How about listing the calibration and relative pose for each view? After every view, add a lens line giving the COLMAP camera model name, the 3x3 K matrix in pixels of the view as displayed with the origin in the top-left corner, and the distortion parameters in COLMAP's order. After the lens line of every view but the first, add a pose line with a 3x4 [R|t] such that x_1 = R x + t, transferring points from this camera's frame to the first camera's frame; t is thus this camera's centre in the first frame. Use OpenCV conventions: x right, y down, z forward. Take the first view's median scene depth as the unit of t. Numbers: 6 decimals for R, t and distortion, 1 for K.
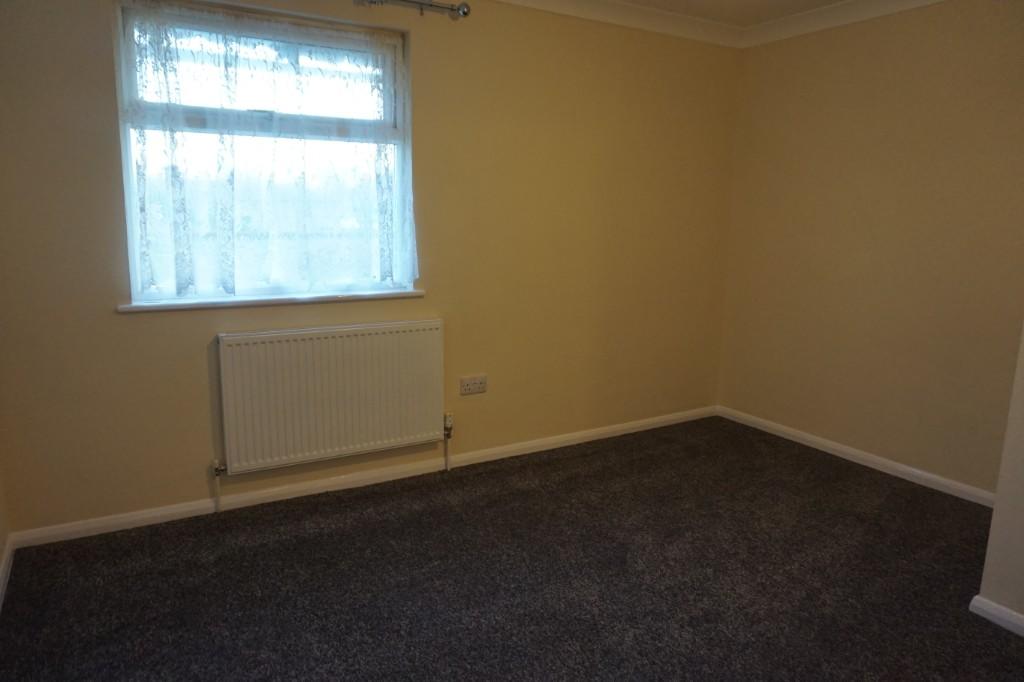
lens RADIAL K [[688.4, 0, 508.5], [0, 688.4, 346.1], [0, 0, 1]] dist [-0.063243, 0.046821]
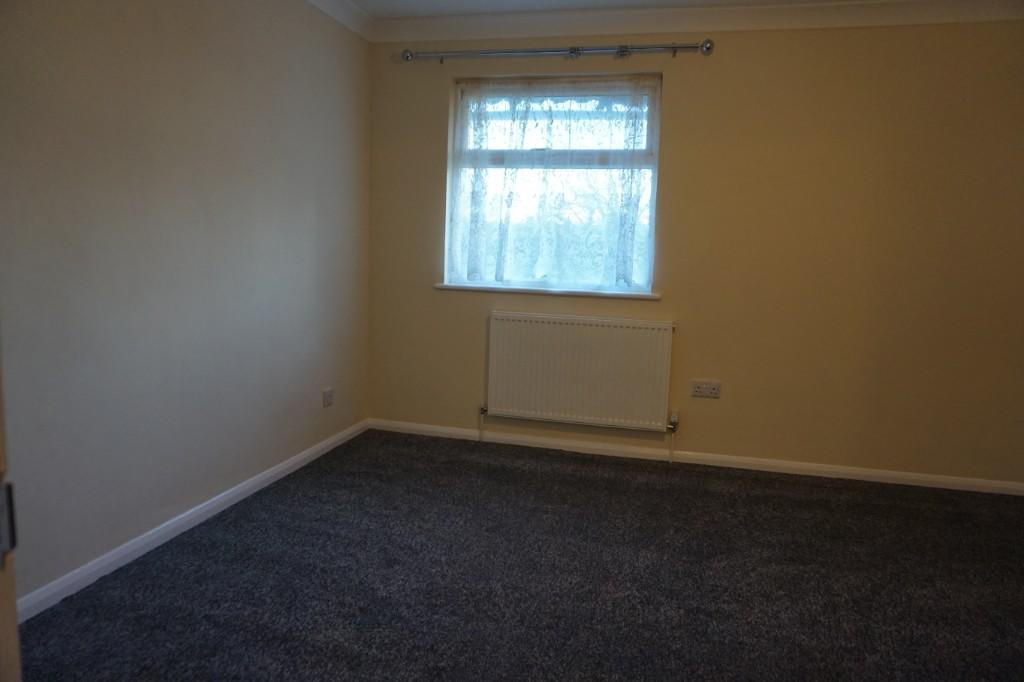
lens RADIAL K [[688.4, 0, 508.5], [0, 688.4, 346.1], [0, 0, 1]] dist [-0.063243, 0.046821]
pose [[0.697630, 0.109249, -0.708079, 0.570755], [-0.157491, 0.987516, -0.002804, 0.050174], [0.698934, 0.113473, 0.706127, 0.039717]]
